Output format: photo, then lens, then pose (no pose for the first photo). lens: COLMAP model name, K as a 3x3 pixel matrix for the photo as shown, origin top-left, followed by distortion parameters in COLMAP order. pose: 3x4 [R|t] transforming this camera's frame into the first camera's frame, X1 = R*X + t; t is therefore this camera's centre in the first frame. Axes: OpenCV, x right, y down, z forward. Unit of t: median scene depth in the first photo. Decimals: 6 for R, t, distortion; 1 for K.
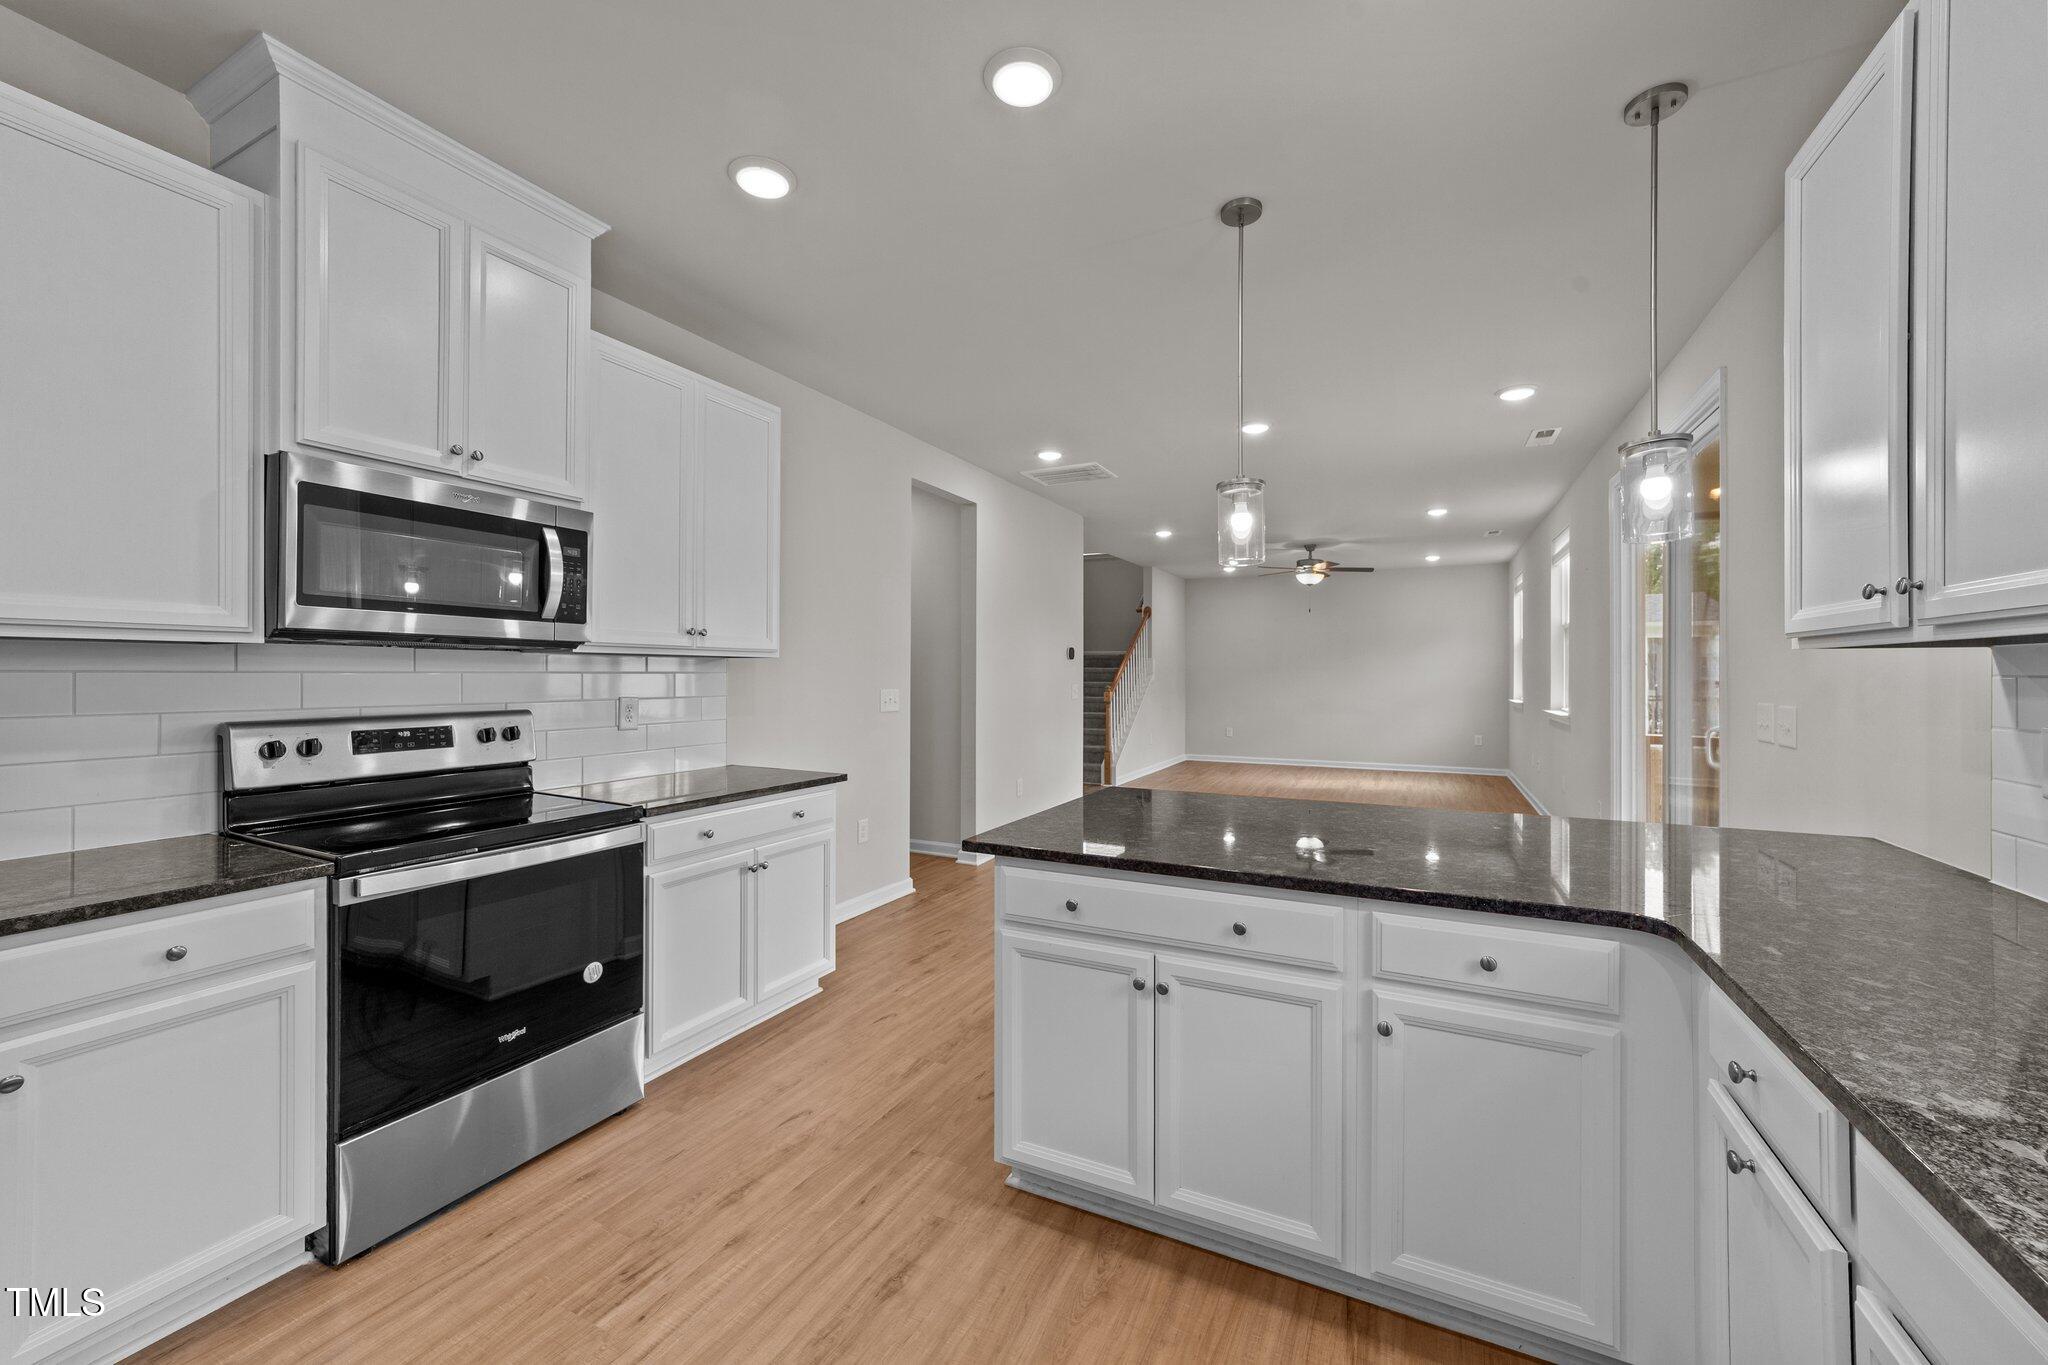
lens RADIAL K [[791.5, 0, 1035.1], [0, 791.5, 673.5], [0, 0, 1]] dist [-0.002598, 0.004136]
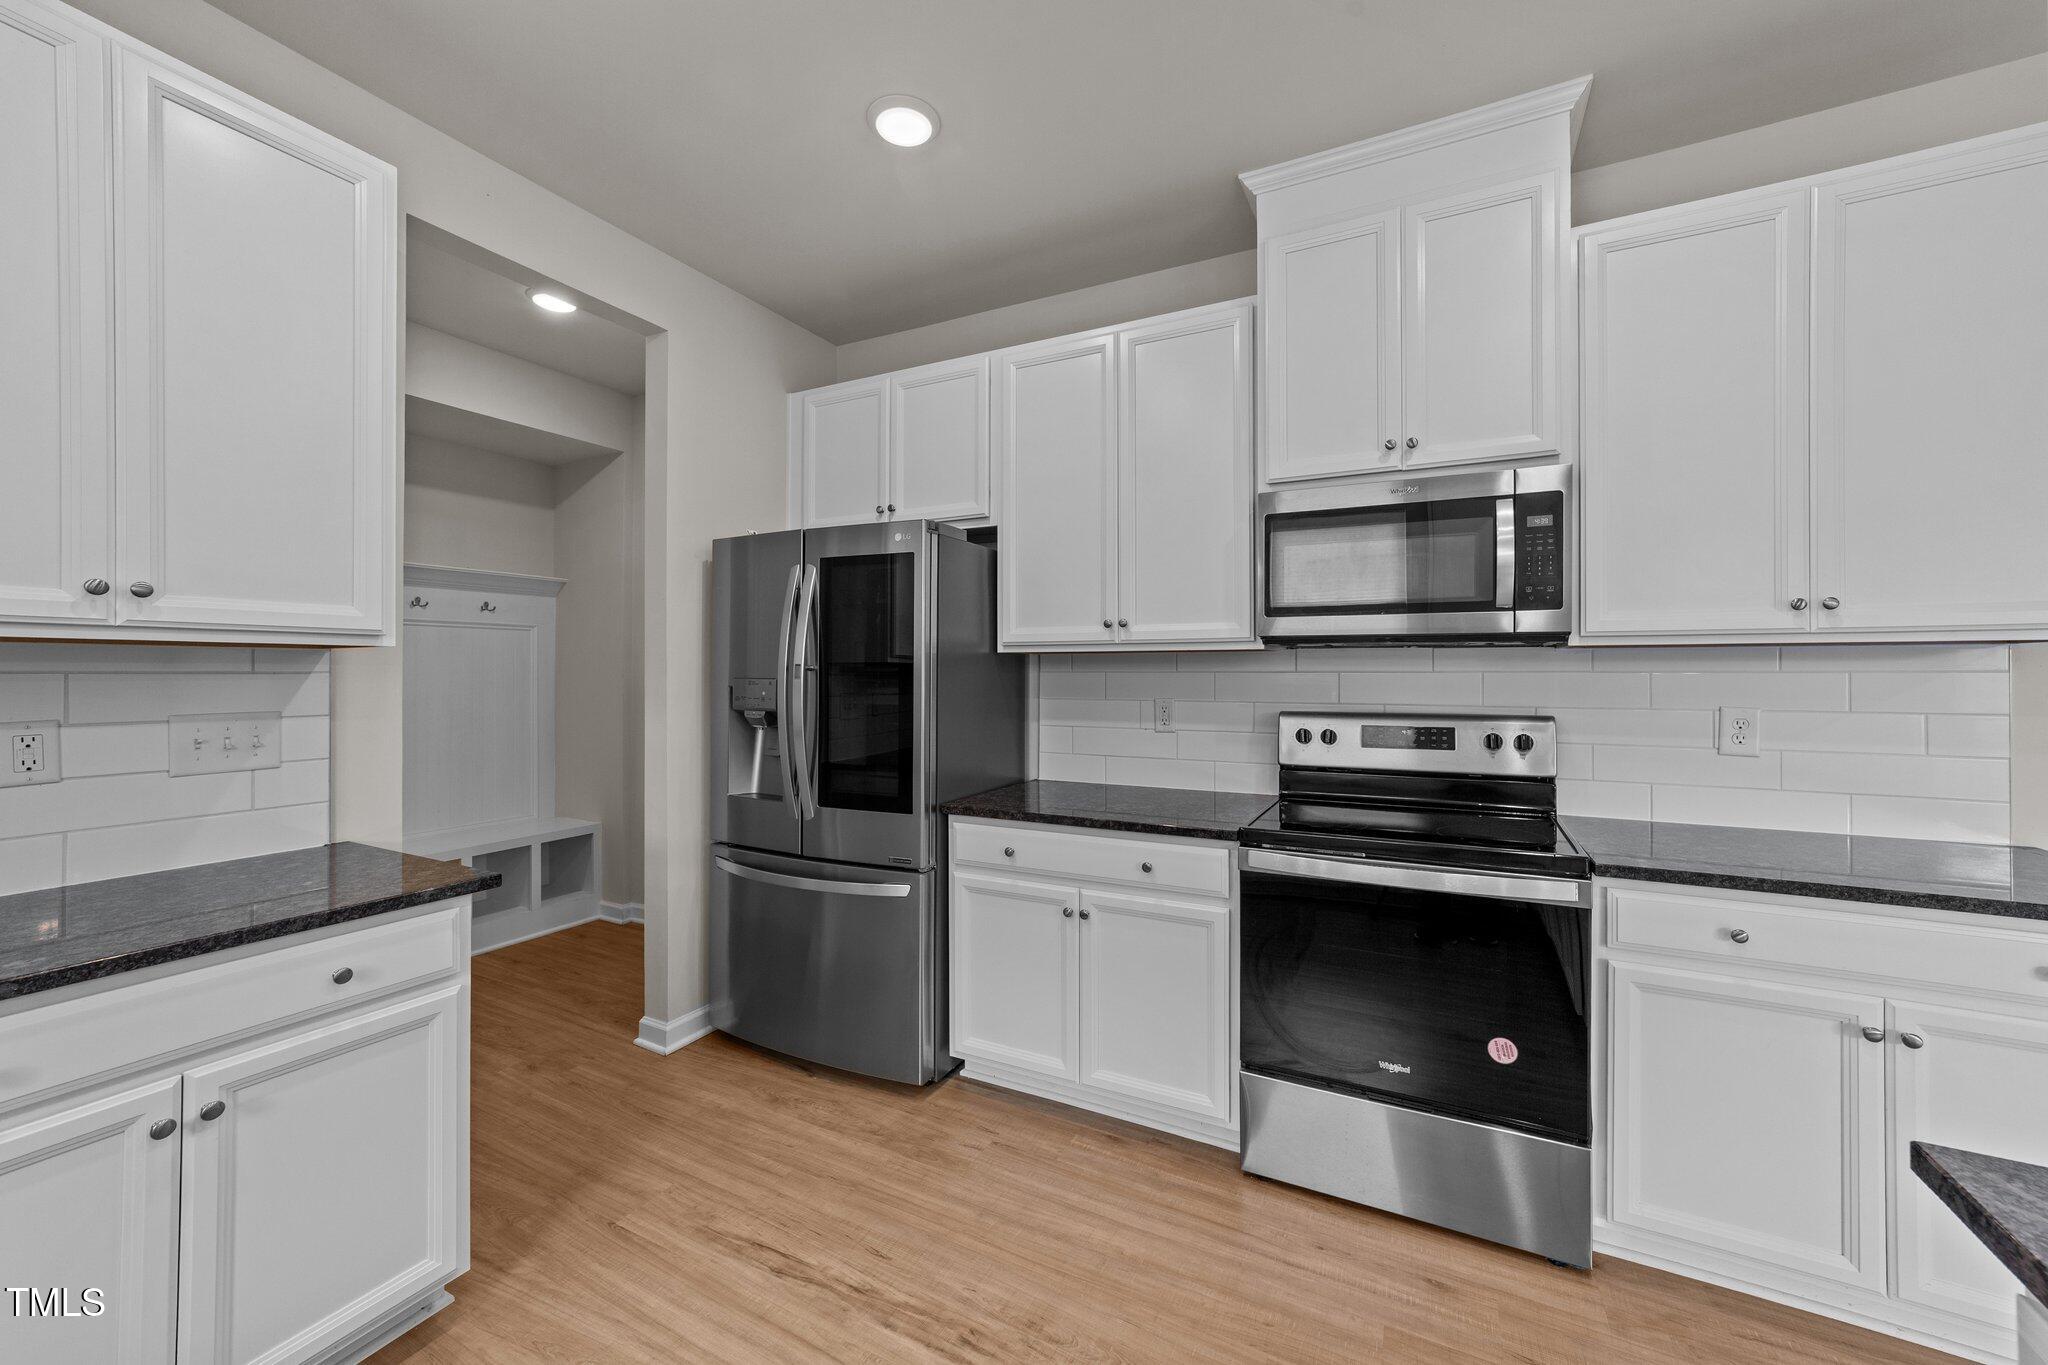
lens RADIAL K [[804.1, 0, 1029.5], [0, 804.1, 666.0], [0, 0, 1]] dist [-0.011489, 0.007000]
pose [[-0.022255, -0.009447, -0.999708, 0.256844], [0.000073, 0.999955, -0.009450, 0.000549], [0.999752, -0.000283, -0.022253, 0.546541]]
